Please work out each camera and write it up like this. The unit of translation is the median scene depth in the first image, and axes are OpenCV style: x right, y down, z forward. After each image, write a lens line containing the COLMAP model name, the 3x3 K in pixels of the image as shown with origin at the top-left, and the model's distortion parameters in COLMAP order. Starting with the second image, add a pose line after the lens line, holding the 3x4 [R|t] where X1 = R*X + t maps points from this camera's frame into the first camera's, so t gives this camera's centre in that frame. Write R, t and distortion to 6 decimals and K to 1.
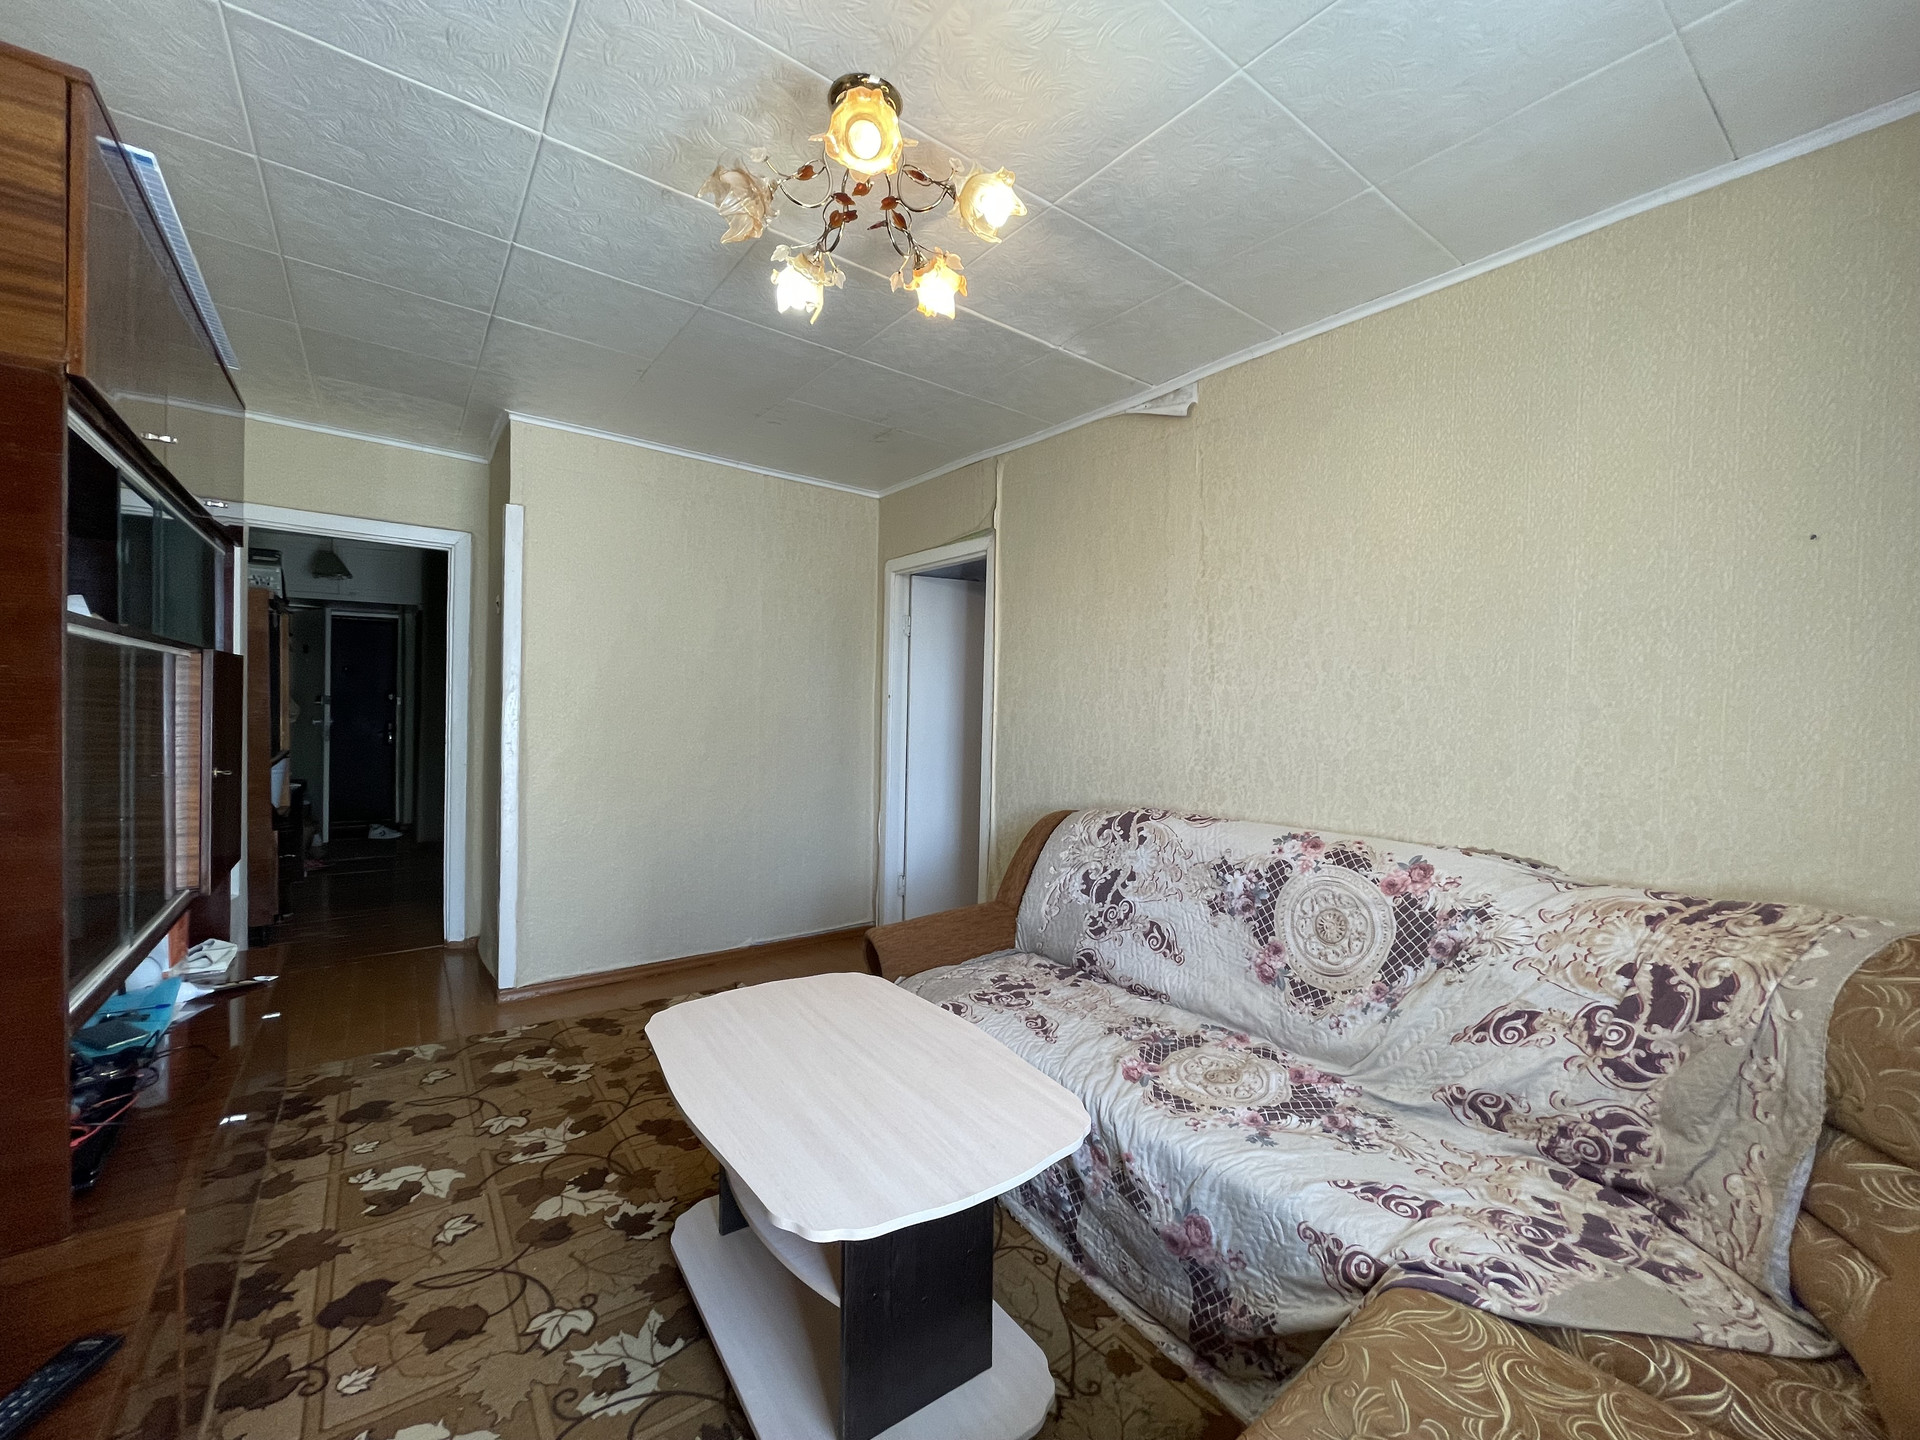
lens RADIAL K [[776.5, 0, 939.4], [0, 776.5, 740.7], [0, 0, 1]] dist [-0.003598, -0.001075]
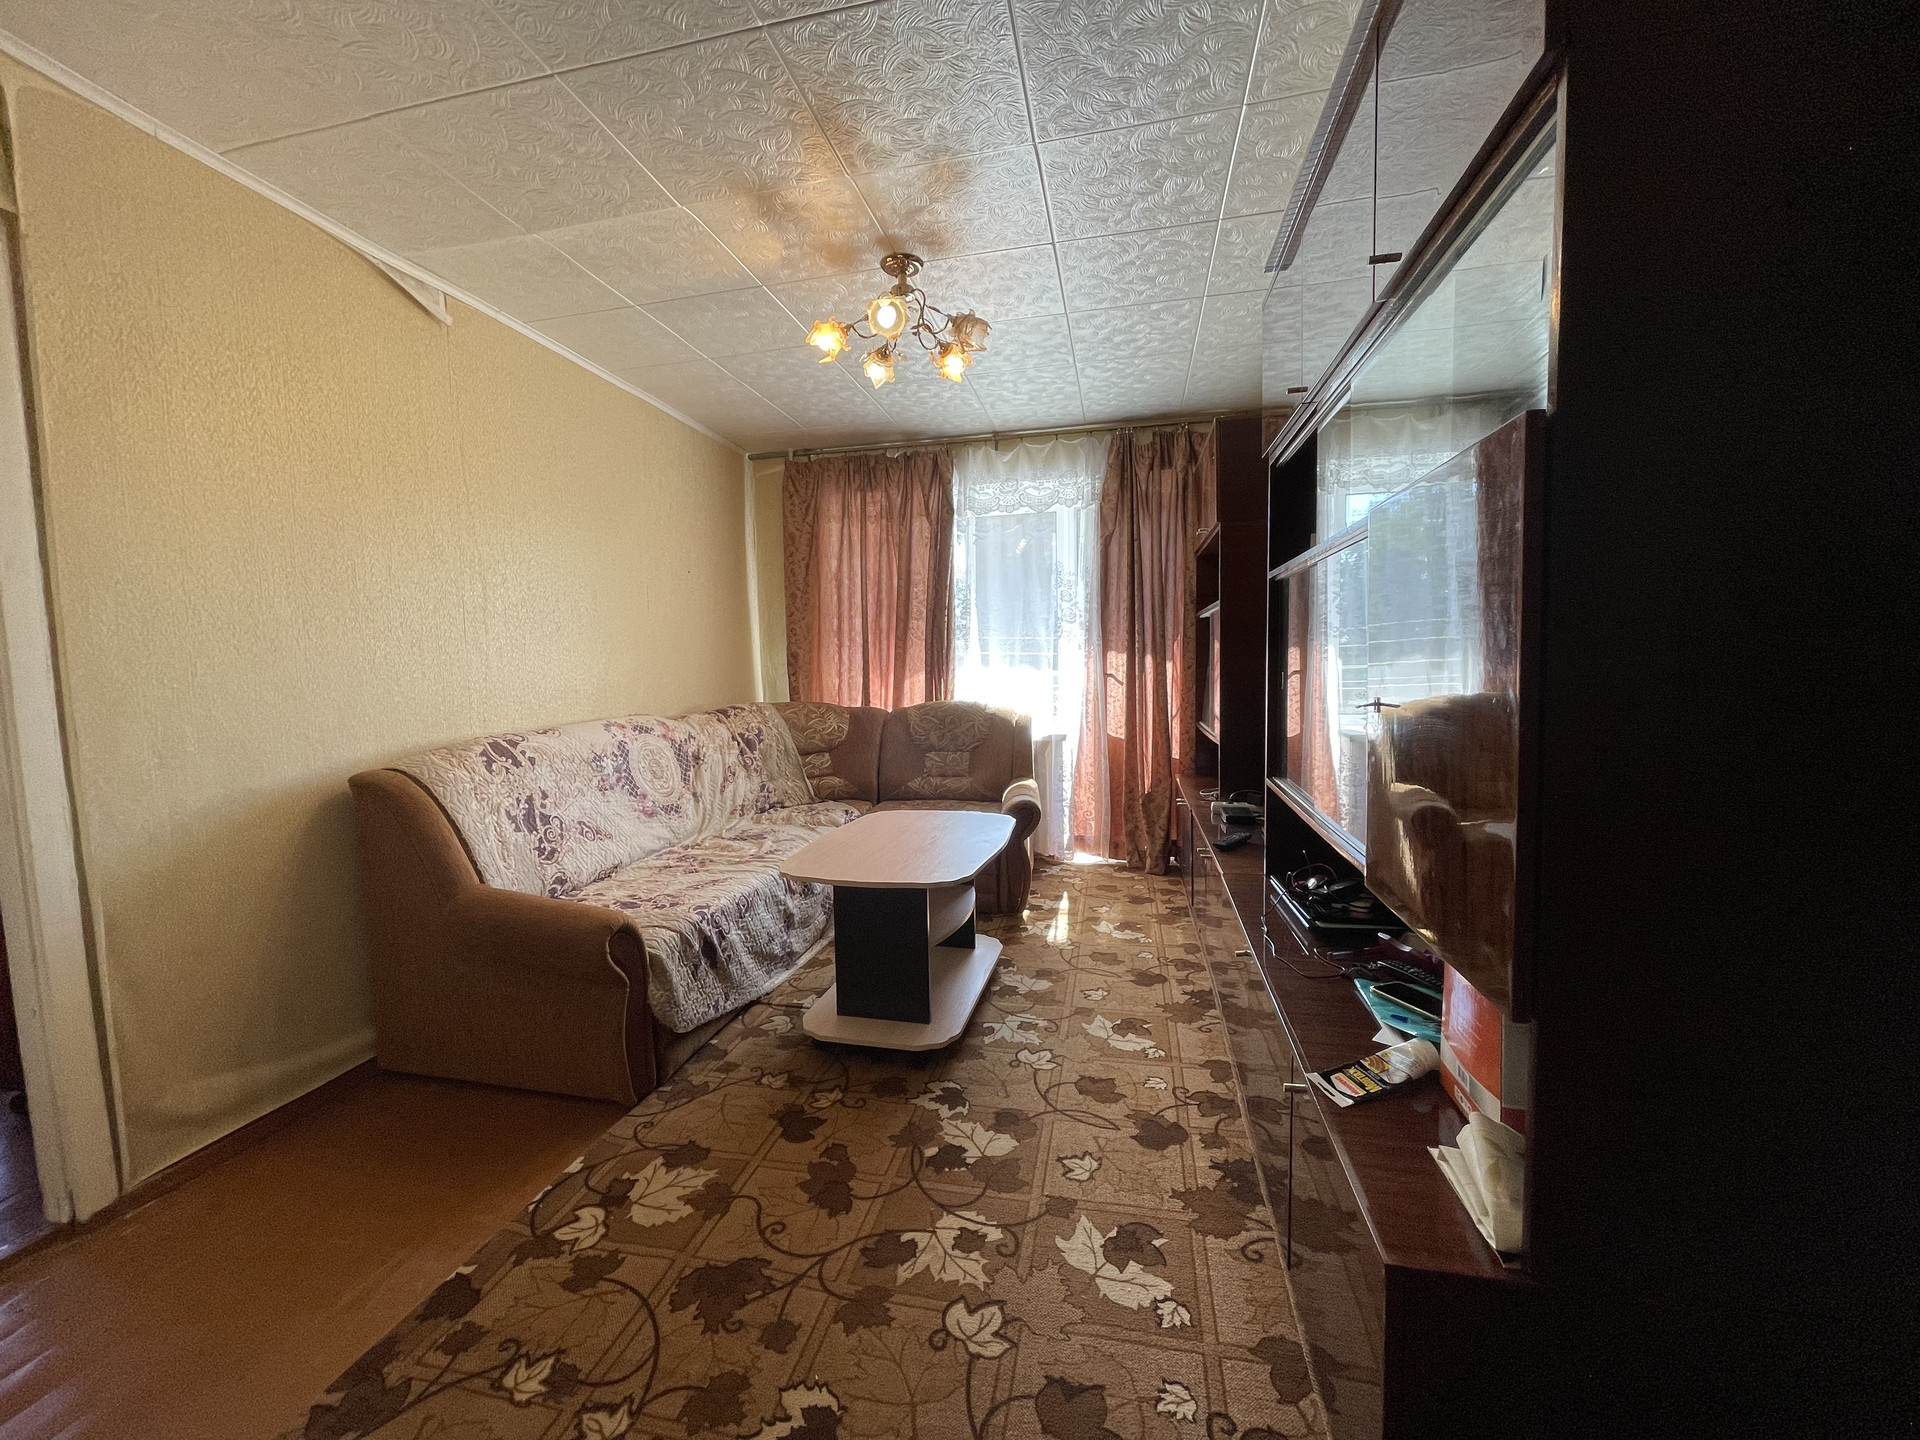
lens RADIAL K [[776.5, 0, 948.7], [0, 776.5, 713.5], [0, 0, 1]] dist [-0.003598, -0.001075]
pose [[-0.664533, -0.063559, 0.744551, -1.157355], [0.034038, 0.992767, 0.115128, -0.049557], [-0.746483, 0.101850, -0.657564, 1.639921]]
